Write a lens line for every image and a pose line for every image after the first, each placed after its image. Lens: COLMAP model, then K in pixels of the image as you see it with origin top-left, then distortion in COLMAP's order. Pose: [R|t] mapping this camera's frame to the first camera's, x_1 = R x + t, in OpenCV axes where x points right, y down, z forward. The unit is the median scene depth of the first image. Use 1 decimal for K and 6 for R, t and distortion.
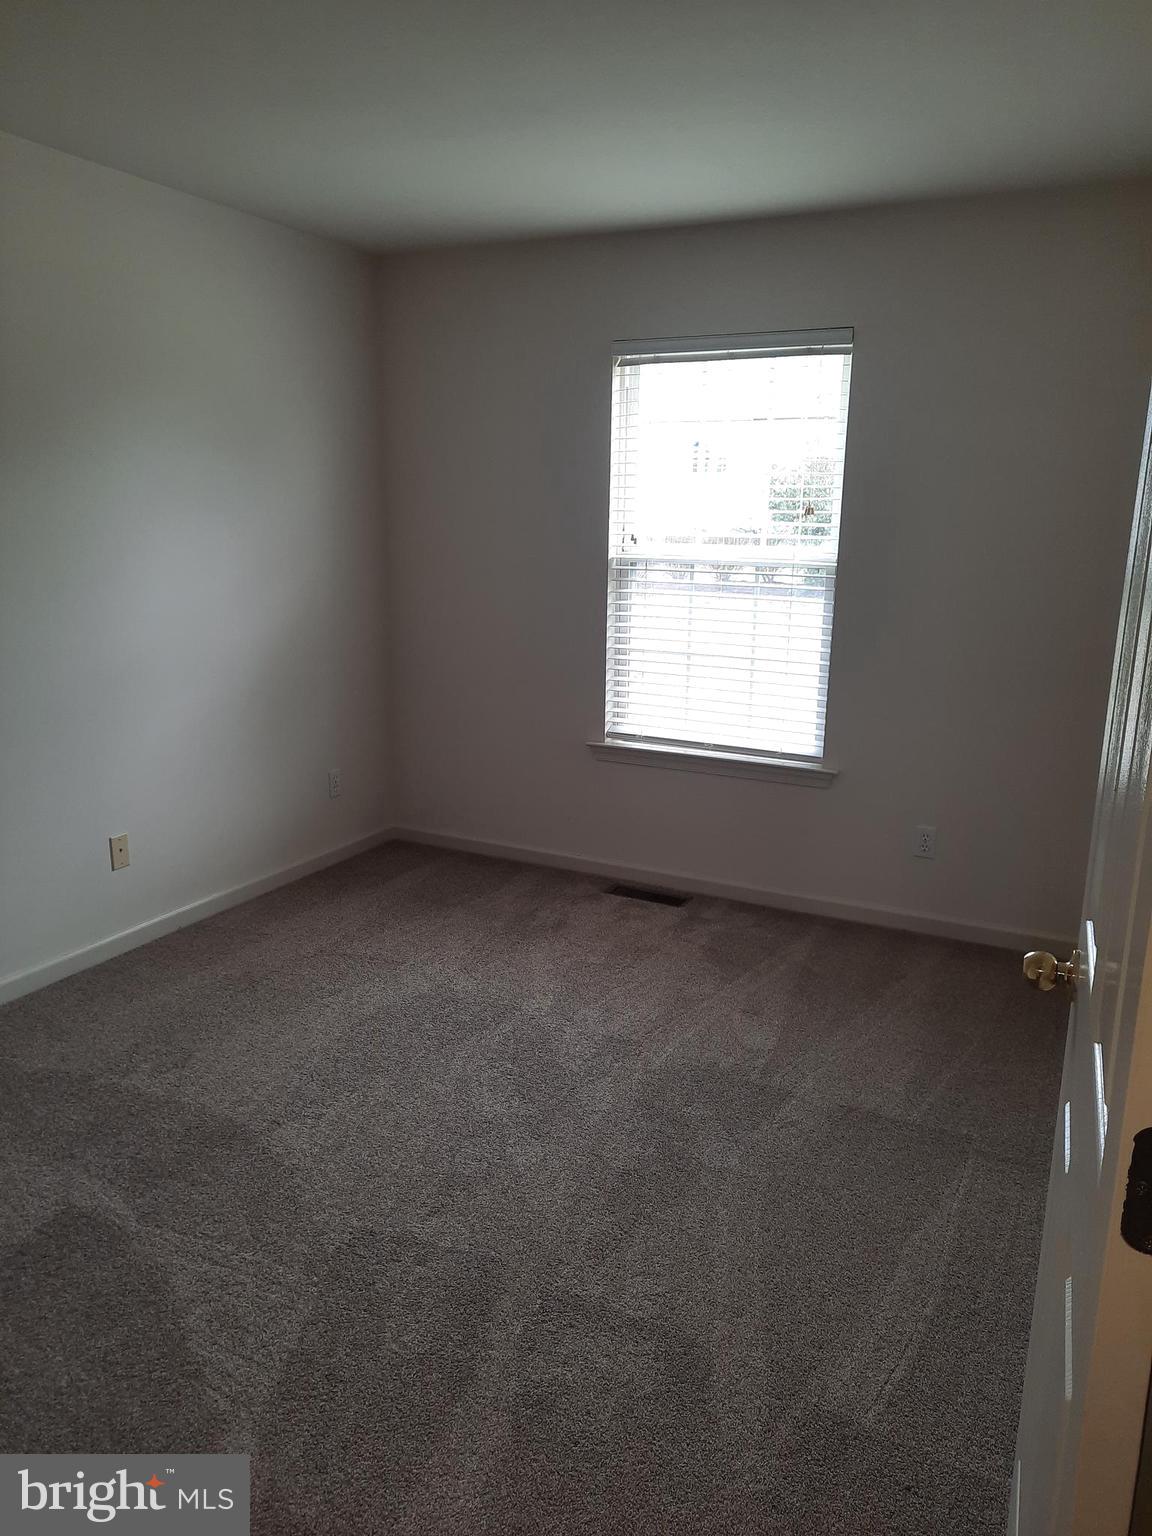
lens RADIAL K [[1135.7, 0, 572.1], [0, 1135.7, 765.3], [0, 0, 1]] dist [0.044658, -0.016758]
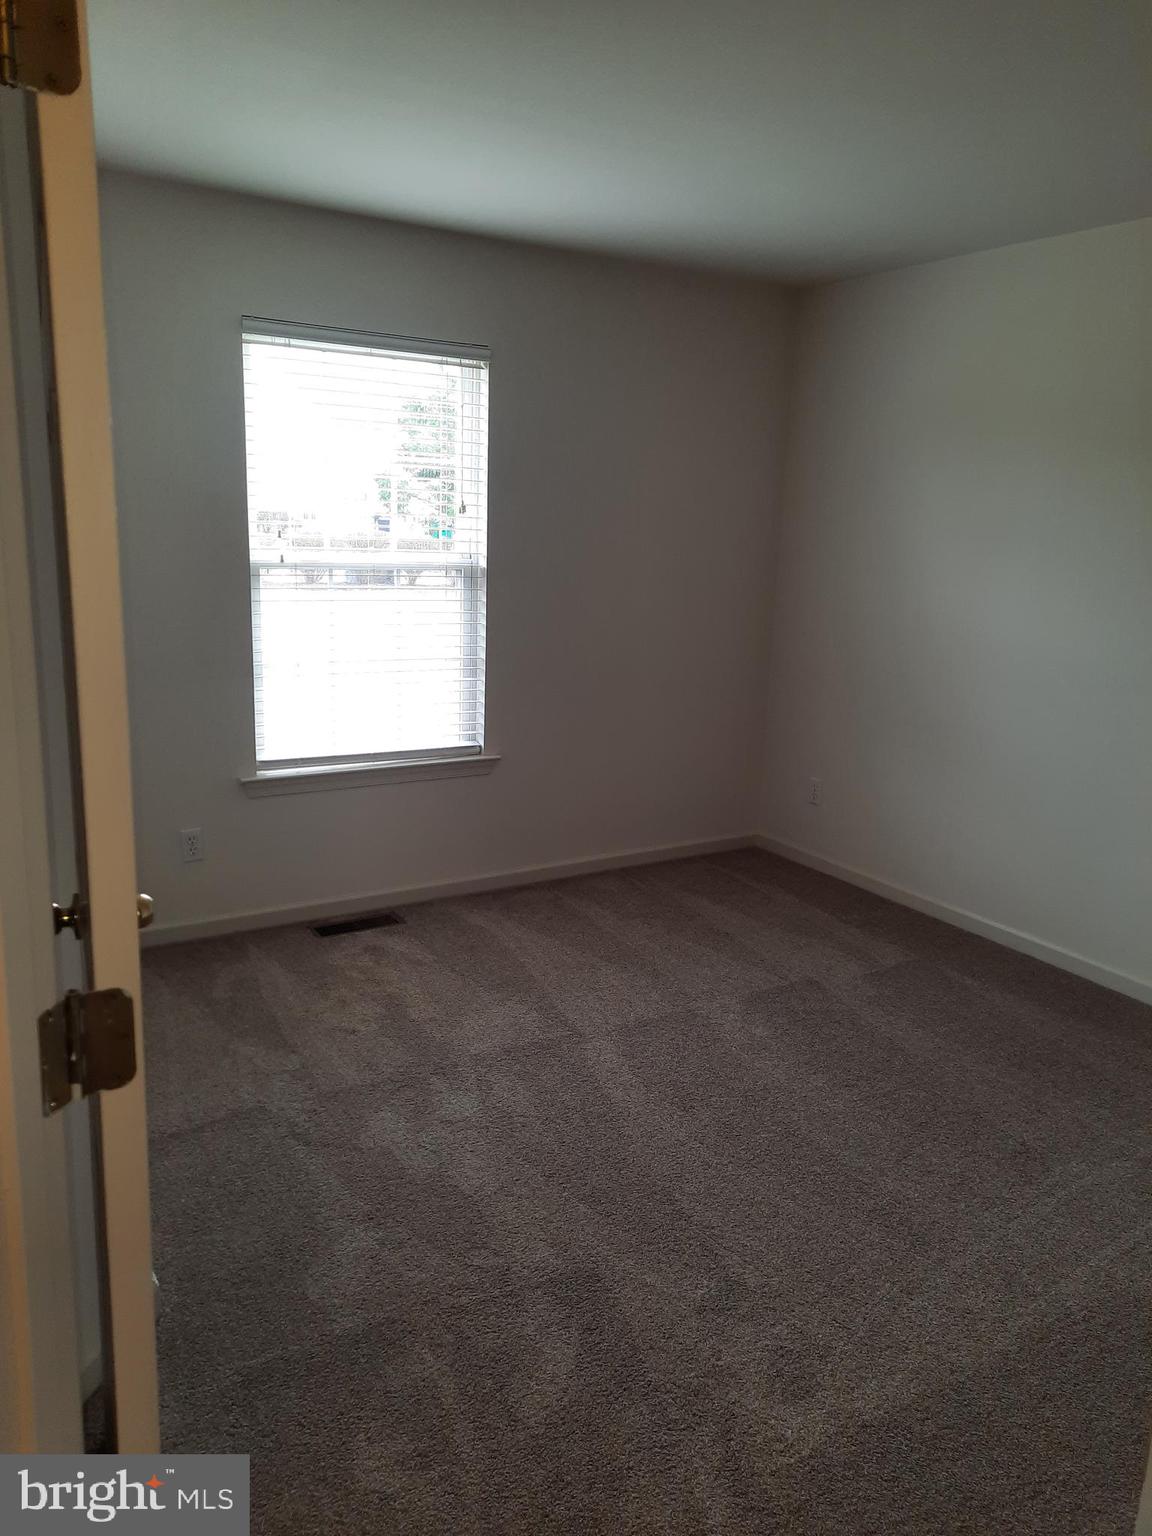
lens RADIAL K [[1135.7, 0, 576.9], [0, 1135.7, 777.7], [0, 0, 1]] dist [0.044658, -0.016758]
pose [[0.471929, -0.184482, 0.862119, -0.636857], [0.168743, 0.978685, 0.117054, -0.083362], [-0.865337, 0.090235, 0.493000, 0.375894]]
